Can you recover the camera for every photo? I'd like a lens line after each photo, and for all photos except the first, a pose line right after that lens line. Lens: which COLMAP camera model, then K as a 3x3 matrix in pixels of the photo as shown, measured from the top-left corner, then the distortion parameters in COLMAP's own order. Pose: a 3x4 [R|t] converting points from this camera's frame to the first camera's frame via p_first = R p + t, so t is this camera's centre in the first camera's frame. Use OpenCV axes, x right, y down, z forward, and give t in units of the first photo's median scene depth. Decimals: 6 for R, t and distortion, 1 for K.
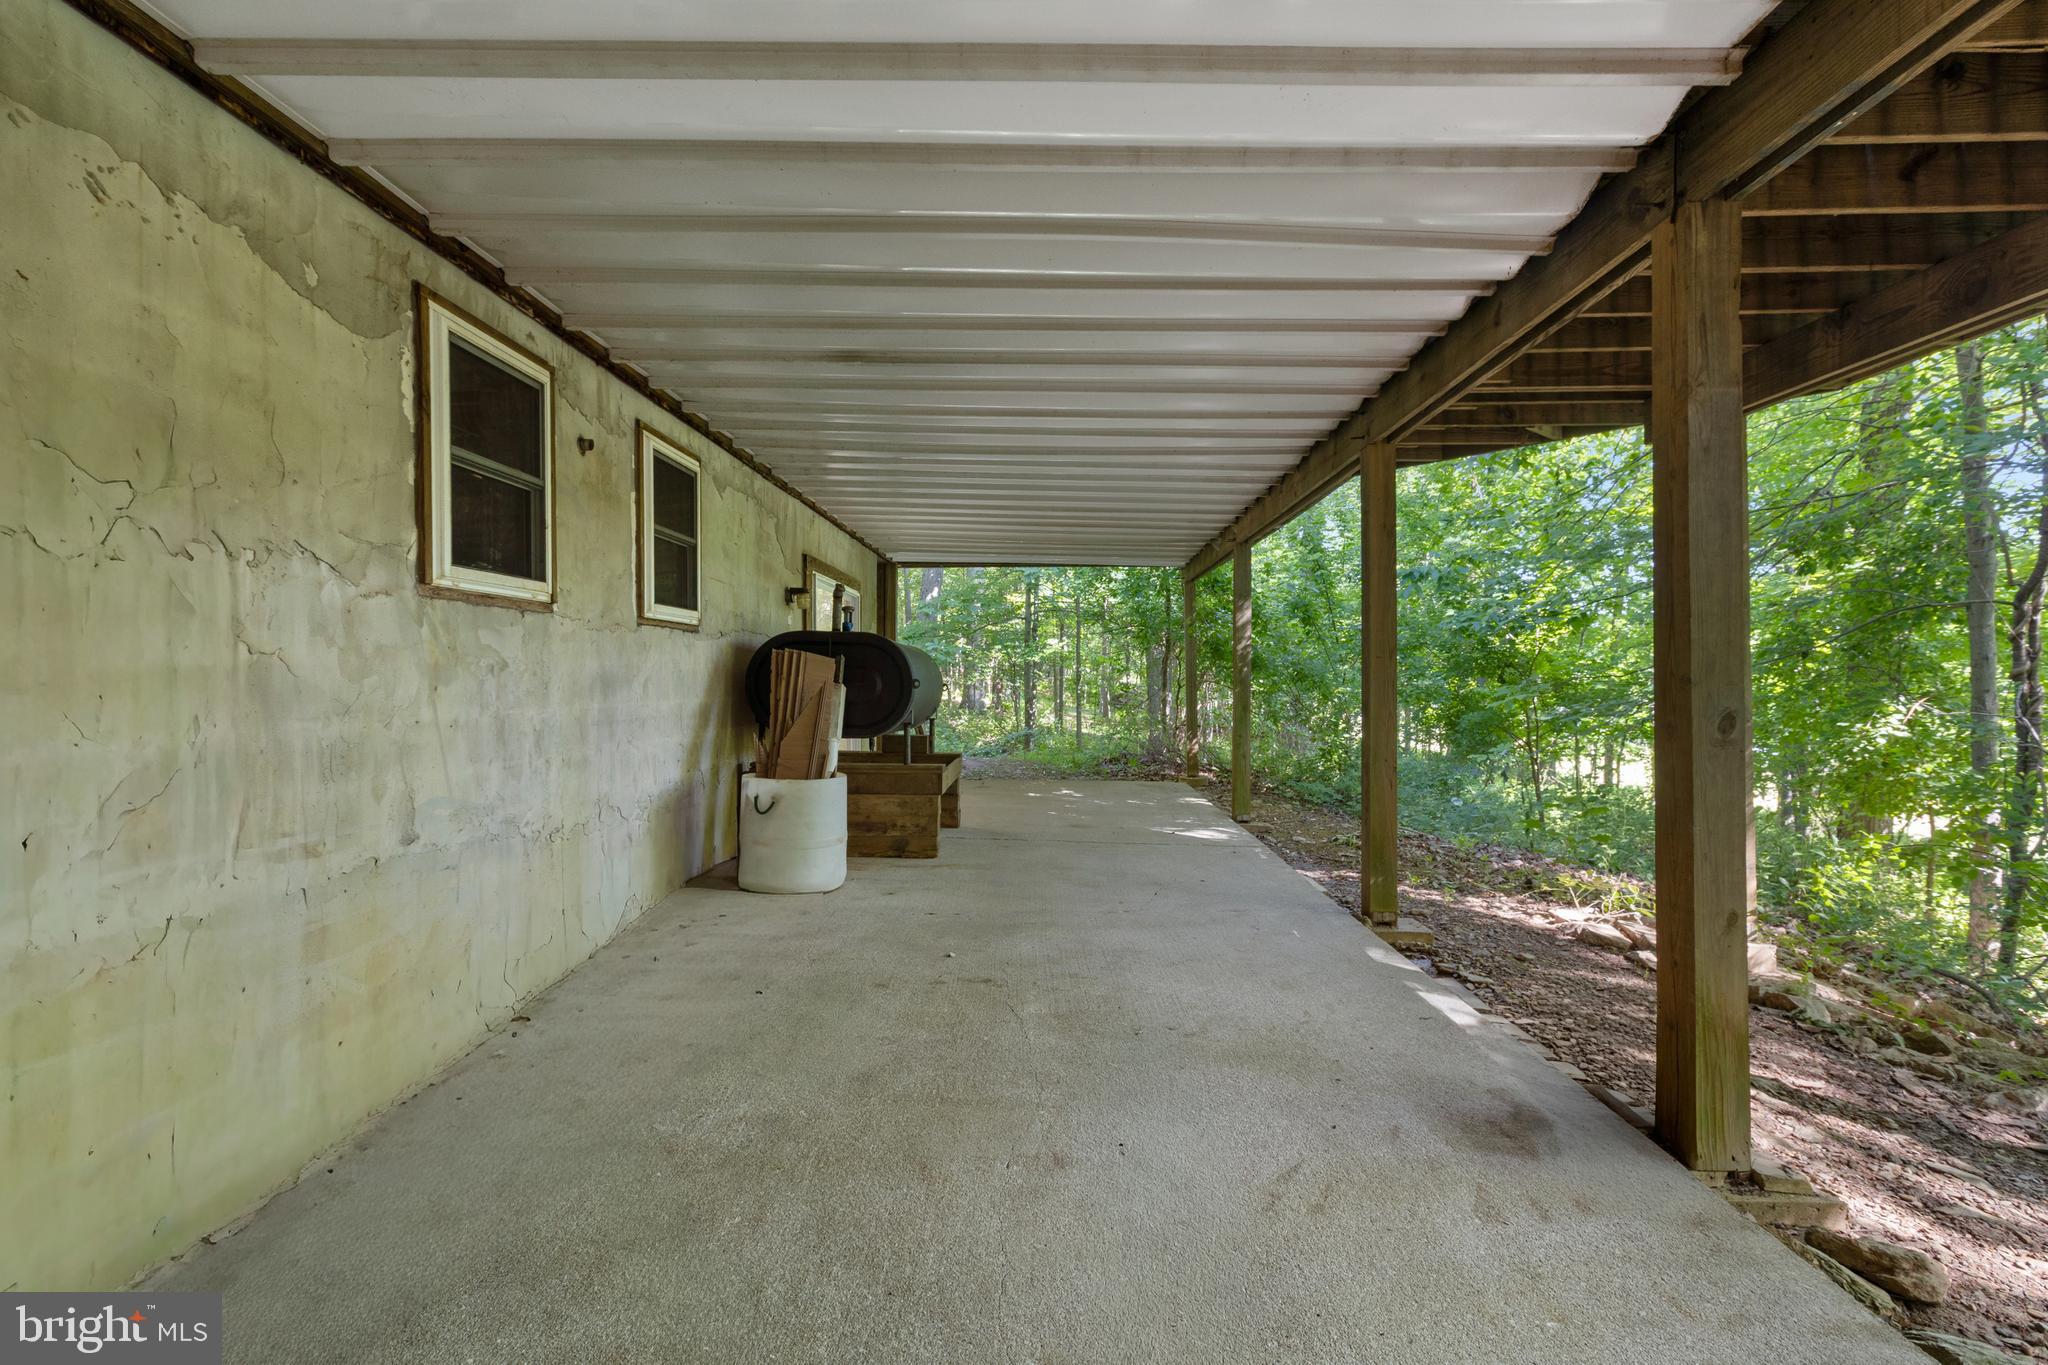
lens RADIAL K [[913.0, 0, 1023.3], [0, 913.0, 687.3], [0, 0, 1]] dist [0.002156, -0.000367]
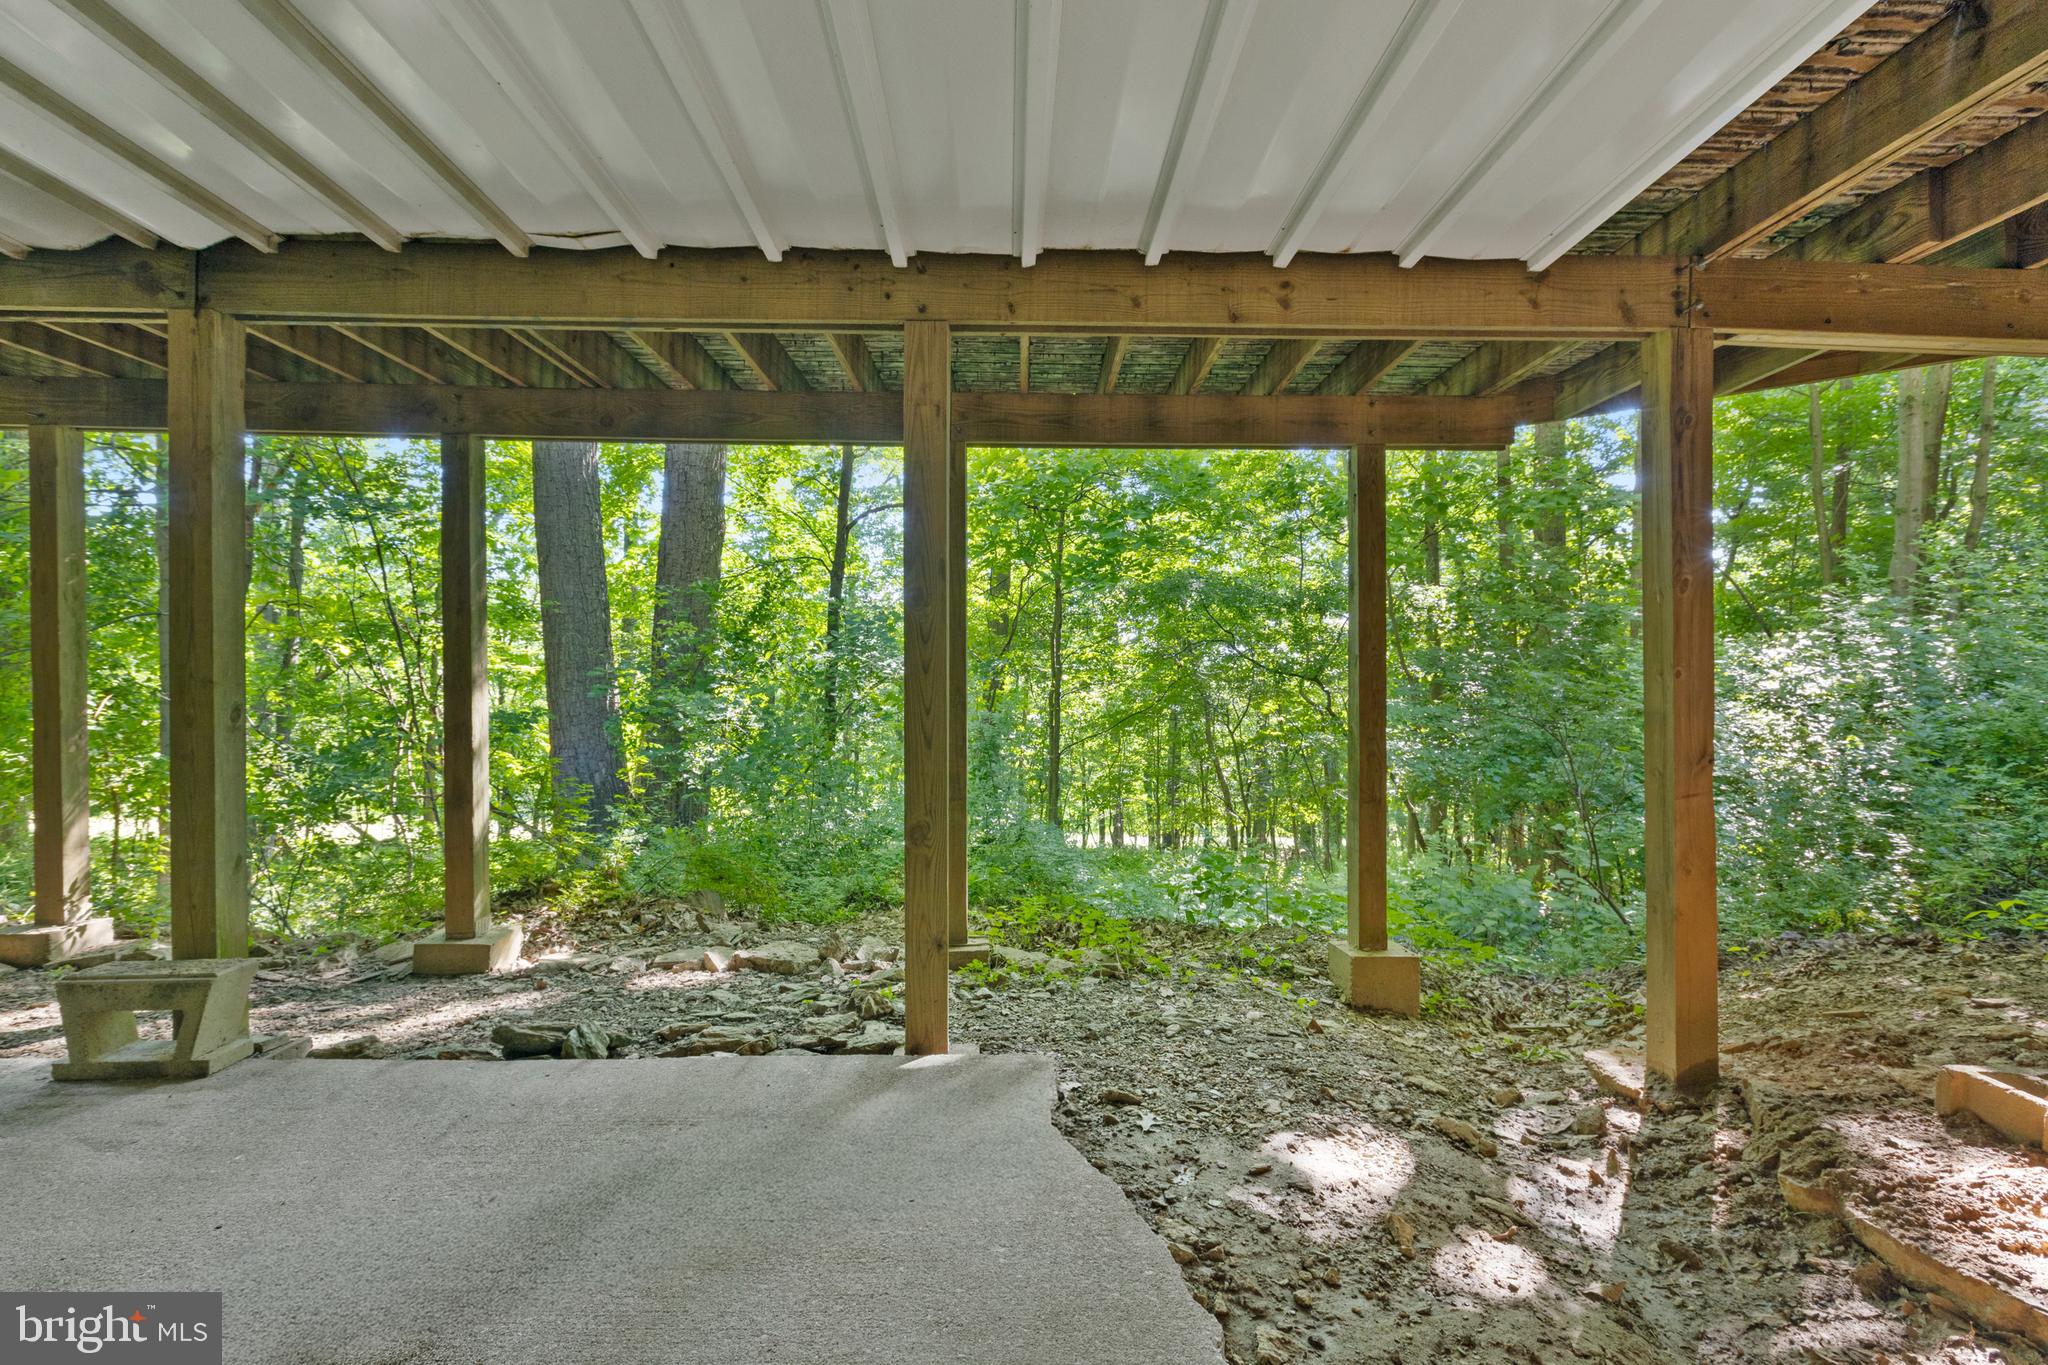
lens RADIAL K [[913.0, 0, 1023.3], [0, 913.0, 687.3], [0, 0, 1]] dist [0.002156, -0.000367]
pose [[-0.061992, 0.002645, 0.998073, -0.616107], [0.006551, 0.999976, -0.002243, 0.011820], [-0.998055, 0.006399, -0.062008, -0.054989]]
